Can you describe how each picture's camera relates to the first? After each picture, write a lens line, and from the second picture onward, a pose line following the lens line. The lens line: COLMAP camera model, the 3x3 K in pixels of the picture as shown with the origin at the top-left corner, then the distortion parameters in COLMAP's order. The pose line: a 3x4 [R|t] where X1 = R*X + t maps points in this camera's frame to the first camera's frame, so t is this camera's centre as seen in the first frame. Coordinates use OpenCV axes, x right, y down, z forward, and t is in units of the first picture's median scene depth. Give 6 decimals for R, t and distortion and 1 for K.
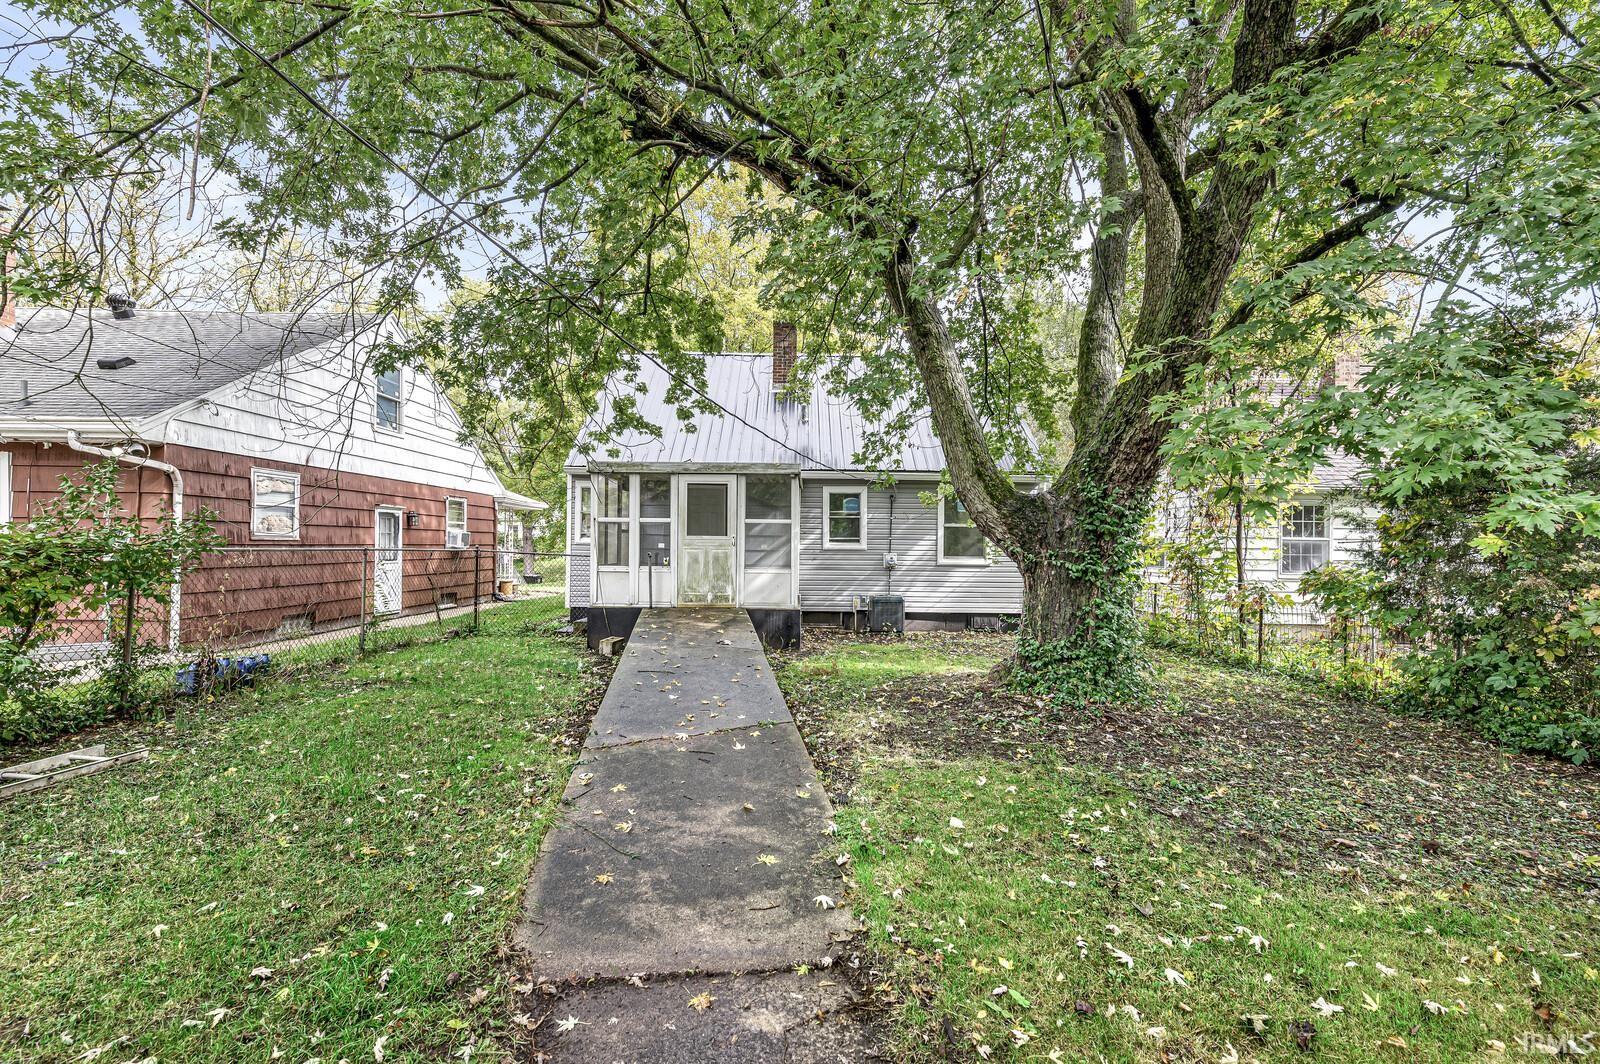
lens RADIAL K [[693.9, 0, 802.8], [0, 693.9, 539.7], [0, 0, 1]] dist [0.002388, -0.000556]
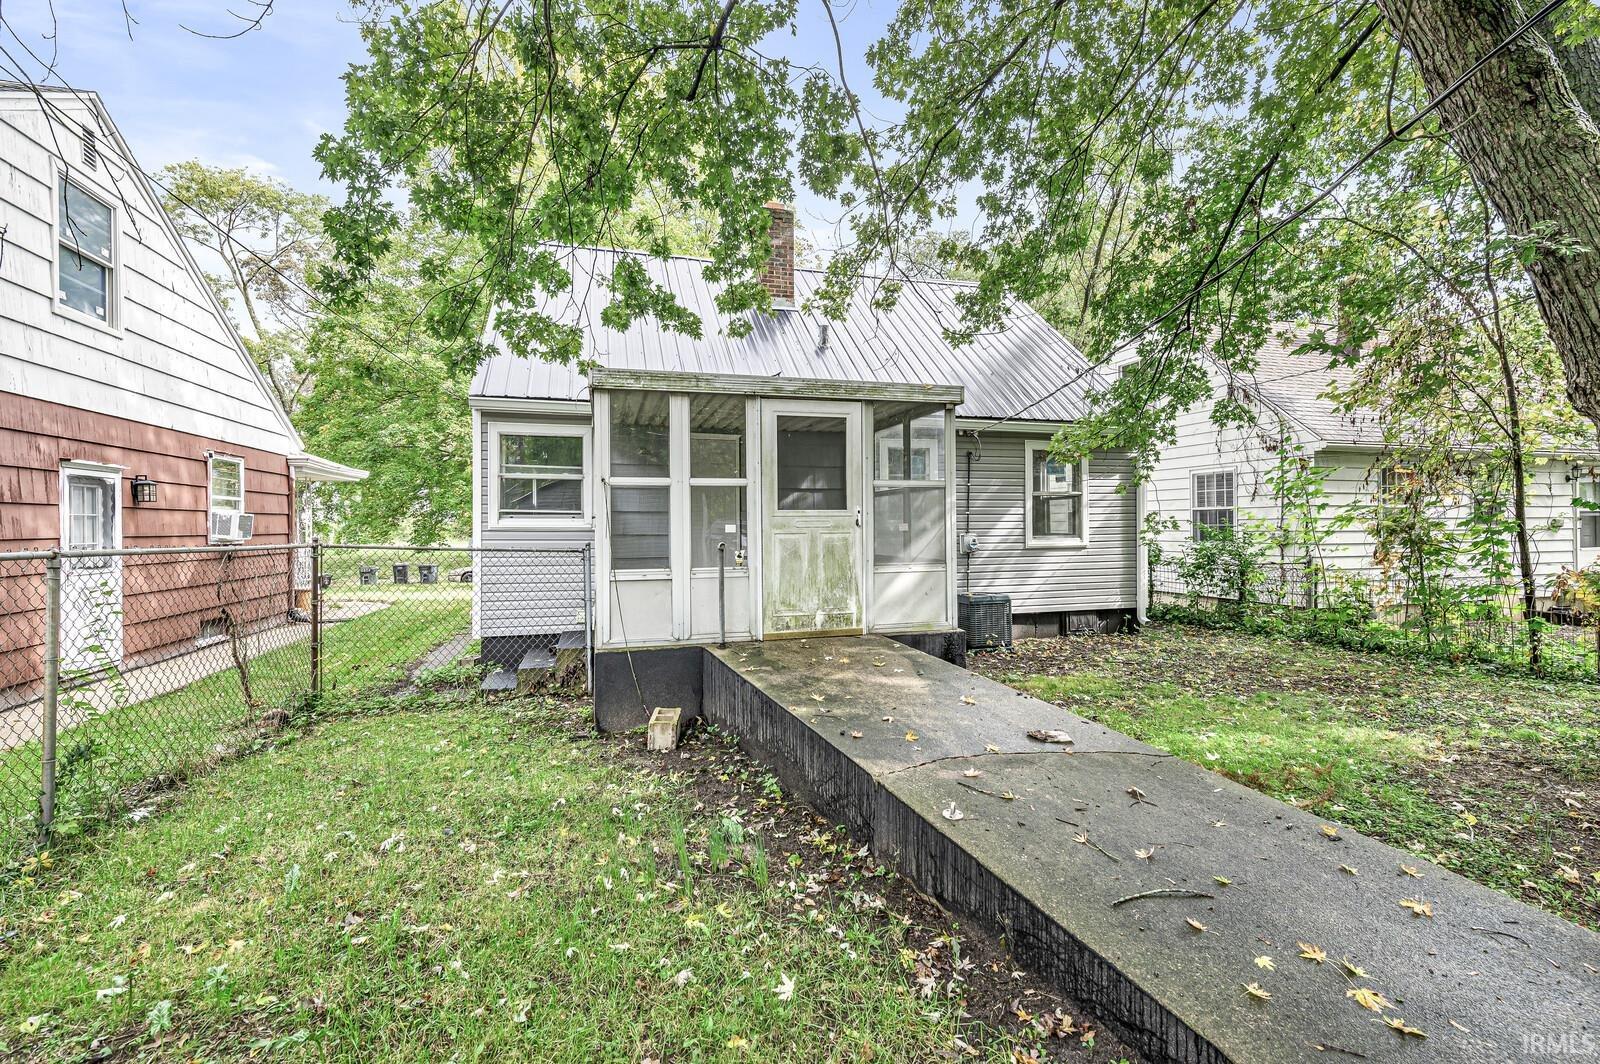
lens RADIAL K [[693.9, 0, 797.6], [0, 693.9, 523.6], [0, 0, 1]] dist [0.002388, -0.000556]
pose [[0.960512, -0.018300, 0.277637, -0.287936], [0.016741, 0.999828, 0.007986, 0.000985], [-0.277735, -0.003022, 0.960653, 0.435032]]
